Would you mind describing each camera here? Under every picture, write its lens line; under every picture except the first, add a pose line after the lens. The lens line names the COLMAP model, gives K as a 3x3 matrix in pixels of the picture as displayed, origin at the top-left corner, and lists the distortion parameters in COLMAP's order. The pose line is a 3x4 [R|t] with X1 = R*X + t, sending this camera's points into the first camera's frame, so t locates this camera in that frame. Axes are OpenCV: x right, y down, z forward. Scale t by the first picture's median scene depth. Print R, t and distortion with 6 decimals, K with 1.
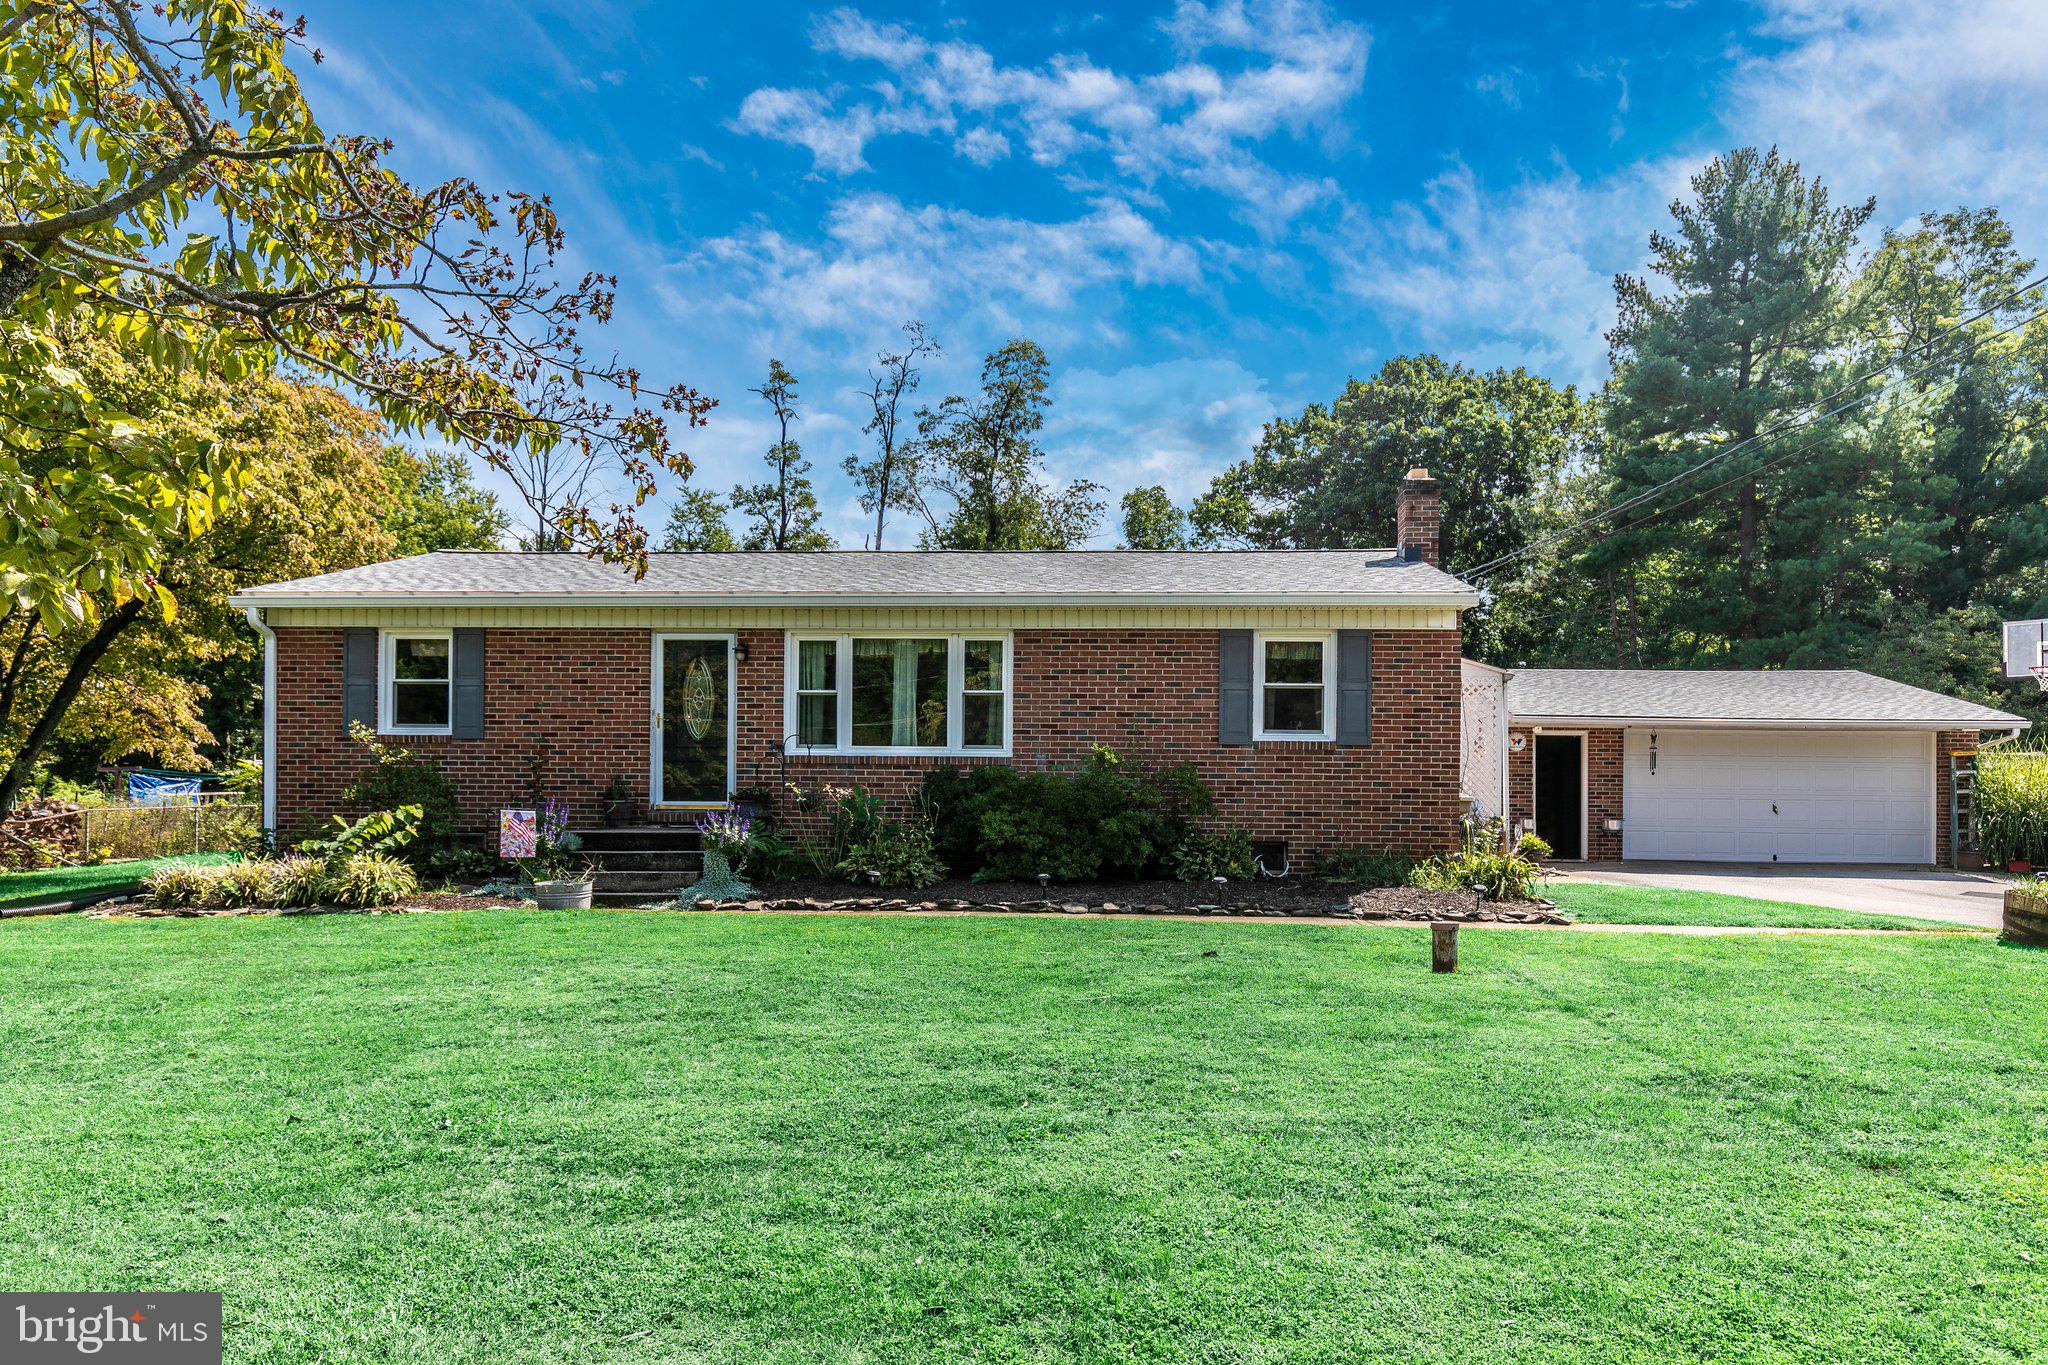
lens RADIAL K [[1354.7, 0, 1090.4], [0, 1354.7, 754.5], [0, 0, 1]] dist [0.010876, 0.003936]
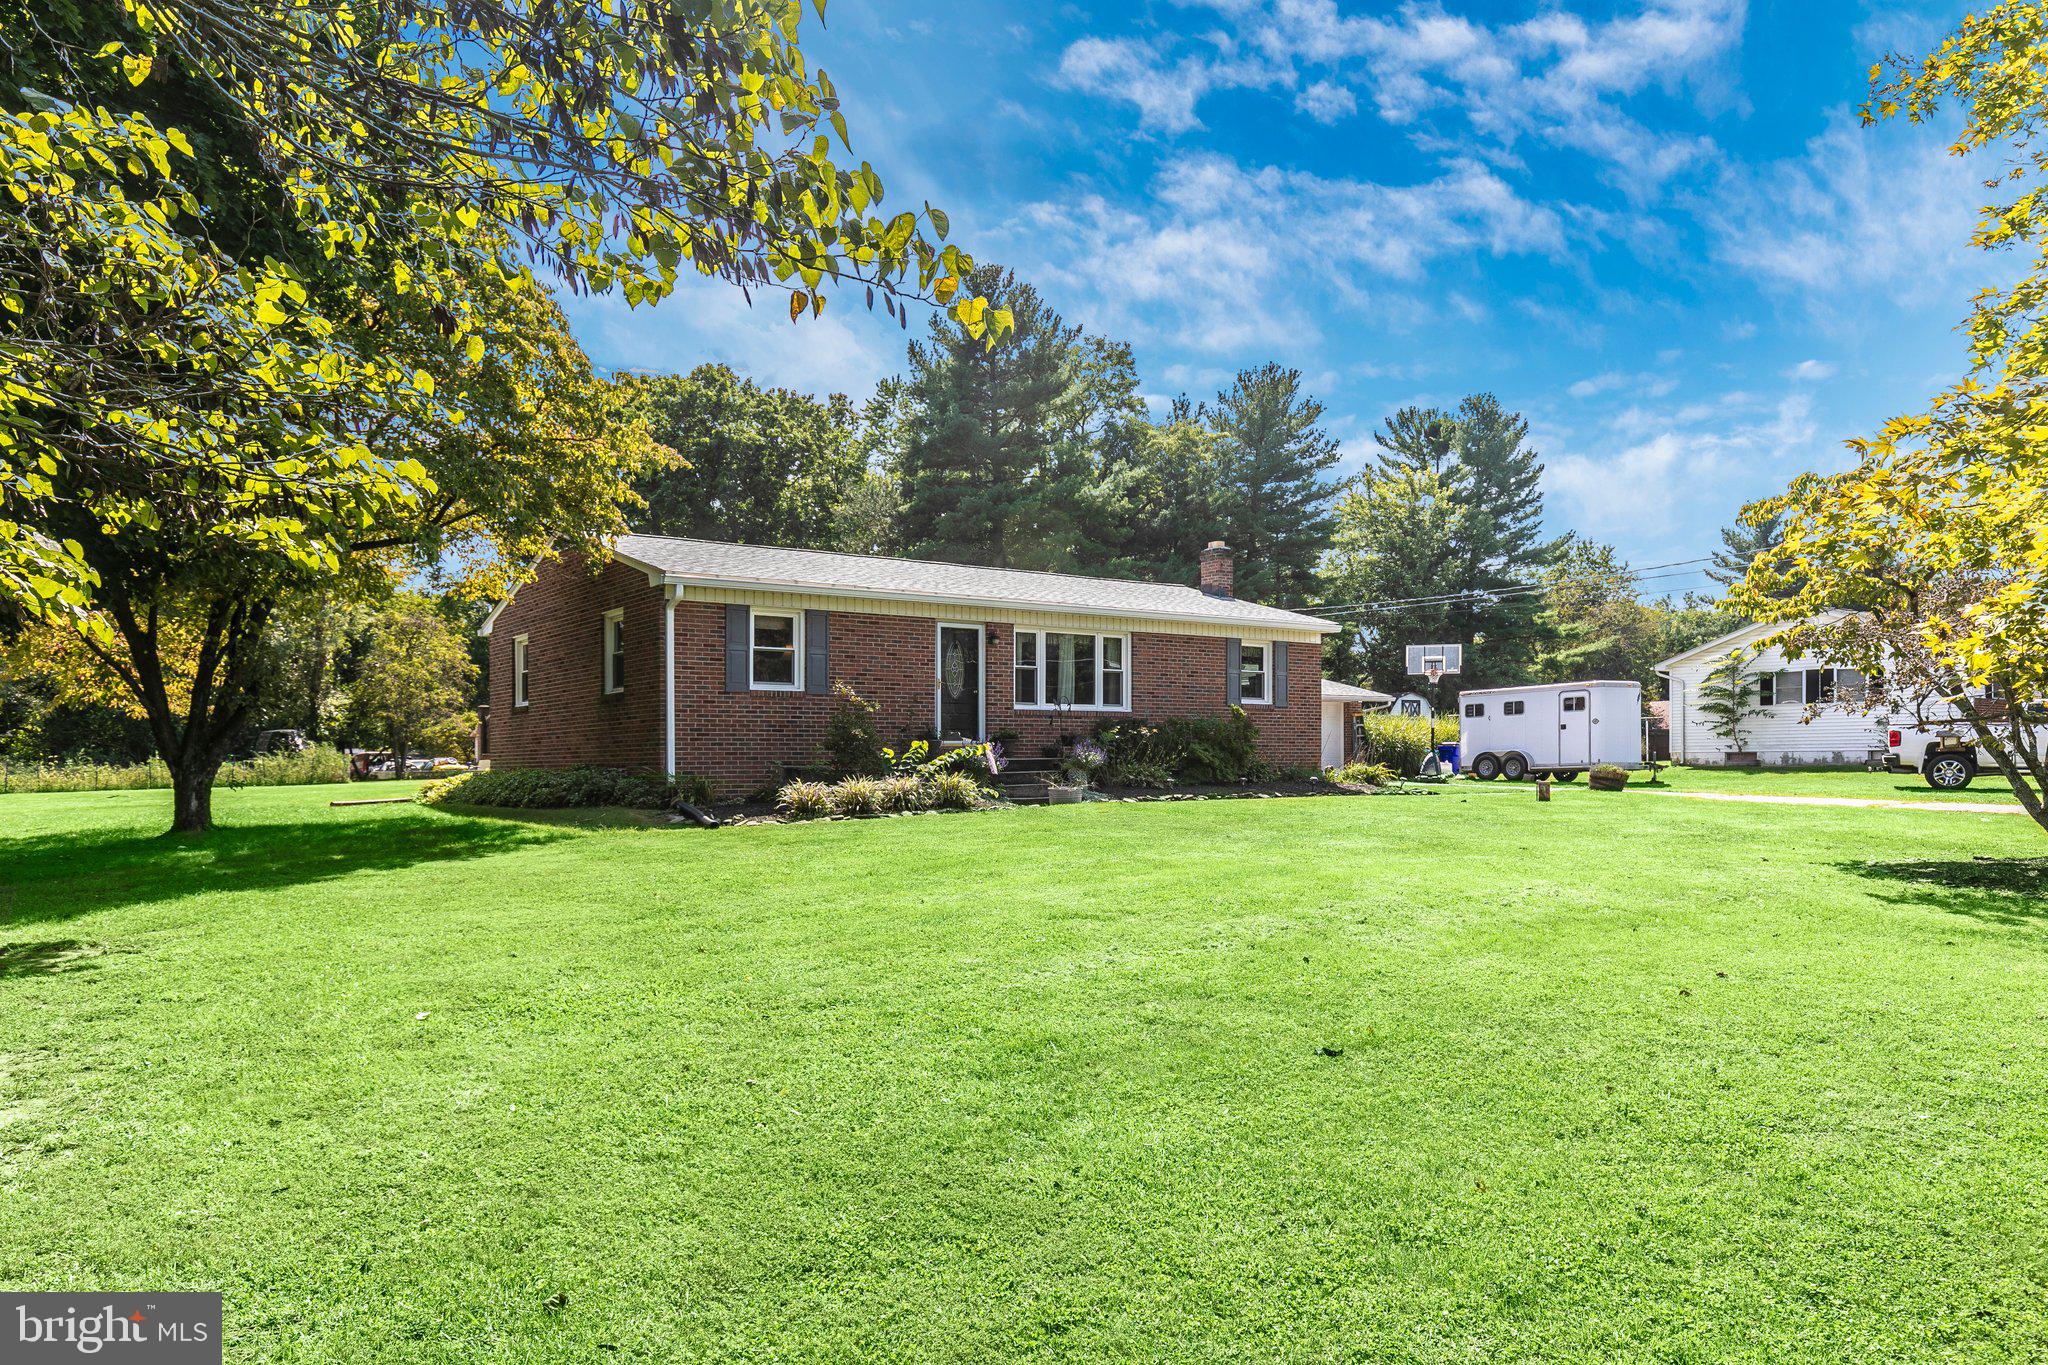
lens RADIAL K [[1348.3, 0, 1020.2], [0, 1348.3, 685.5], [0, 0, 1]] dist [0.018724, -0.006309]
pose [[0.777028, 0.021131, 0.629112, -1.133506], [-0.007592, 0.999678, -0.024202, 0.010178], [-0.629421, 0.014029, 0.776938, -0.146857]]
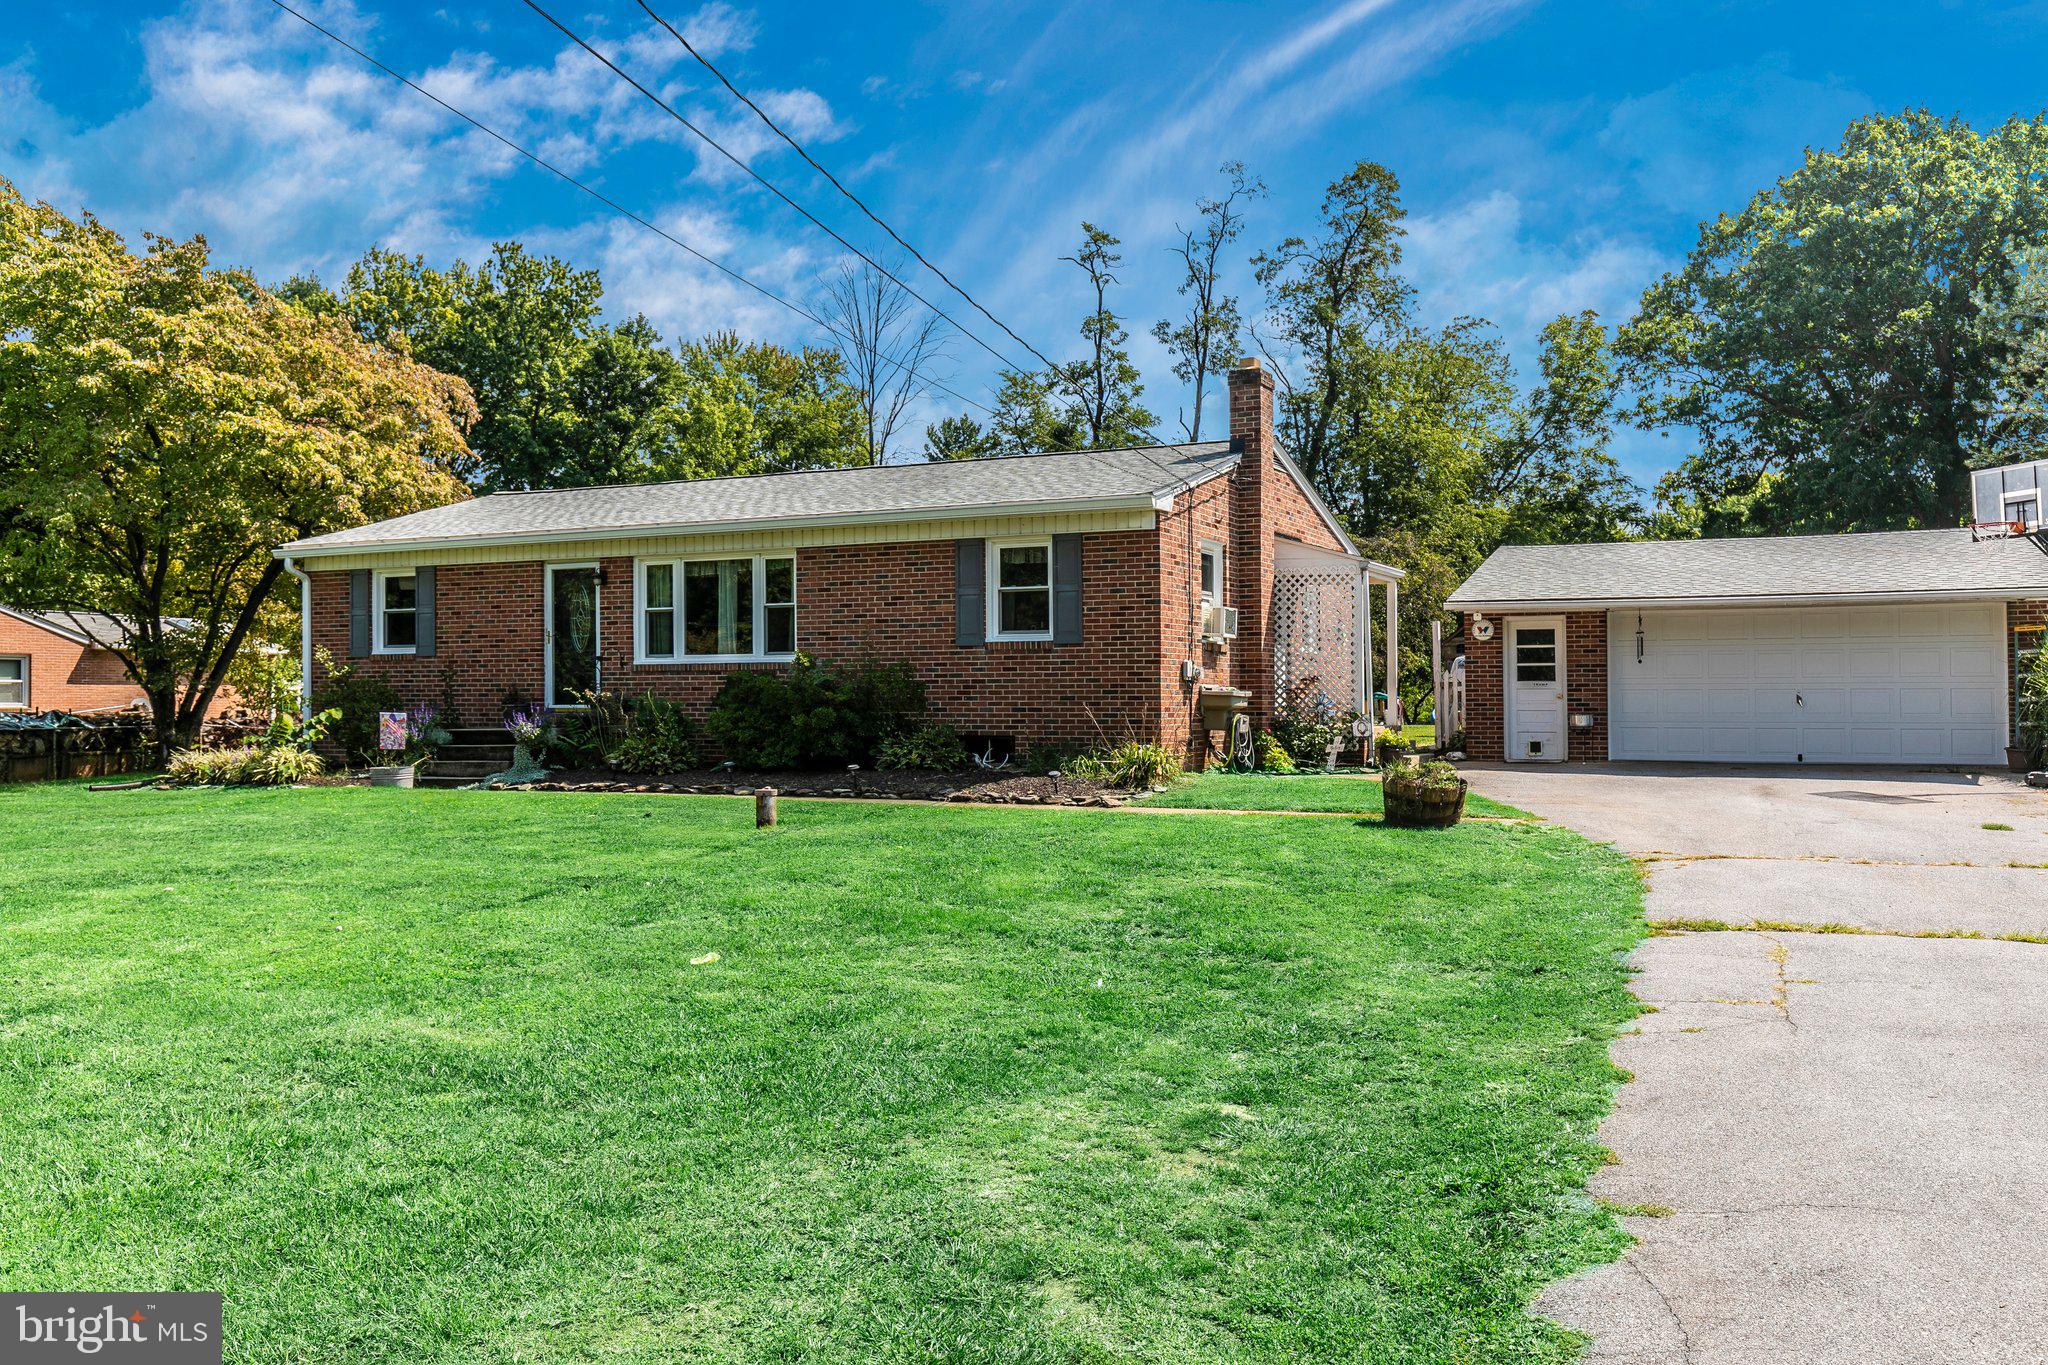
lens RADIAL K [[1655.7, 0, 1061.7], [0, 1655.7, 673.1], [0, 0, 1]] dist [0.004612, 0.024146]
pose [[0.928071, -0.018668, -0.371934, 0.644456], [0.024105, 0.999660, 0.009973, 0.002904], [0.371621, -0.018221, 0.928206, -0.193027]]
